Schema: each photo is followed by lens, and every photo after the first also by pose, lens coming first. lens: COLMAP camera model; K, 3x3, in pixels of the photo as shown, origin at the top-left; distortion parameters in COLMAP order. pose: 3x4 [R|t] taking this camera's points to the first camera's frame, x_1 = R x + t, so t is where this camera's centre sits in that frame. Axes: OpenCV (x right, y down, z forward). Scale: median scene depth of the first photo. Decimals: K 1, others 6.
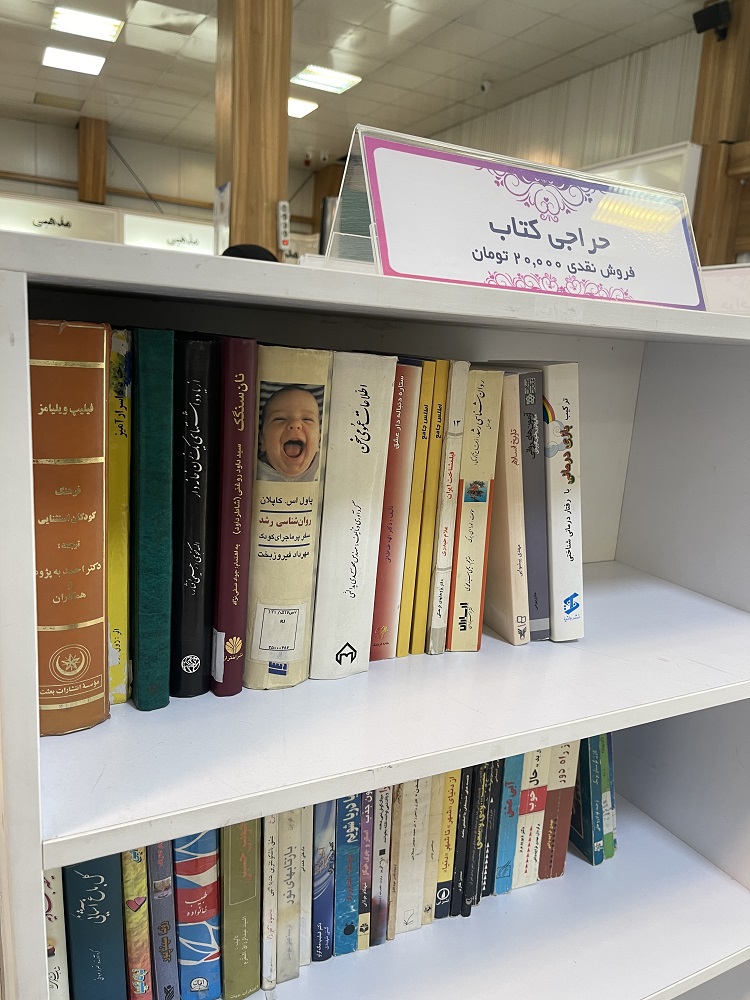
lens RADIAL K [[775.0, 0, 372.3], [0, 775.0, 500.9], [0, 0, 1]] dist [0.043445, -0.077128]
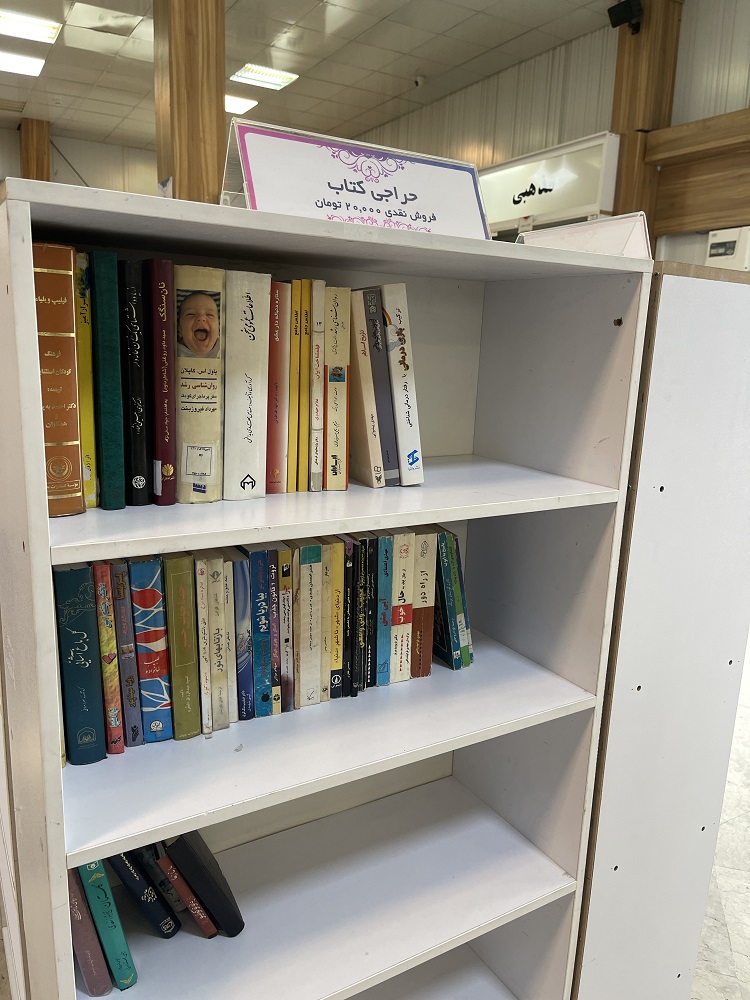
lens RADIAL K [[775.0, 0, 374.2], [0, 775.0, 505.9], [0, 0, 1]] dist [0.043445, -0.077128]
pose [[0.997881, -0.041503, 0.050112, 0.119281], [0.041009, 0.999100, 0.010837, 0.216755], [-0.050516, -0.008759, 0.998685, -0.436838]]
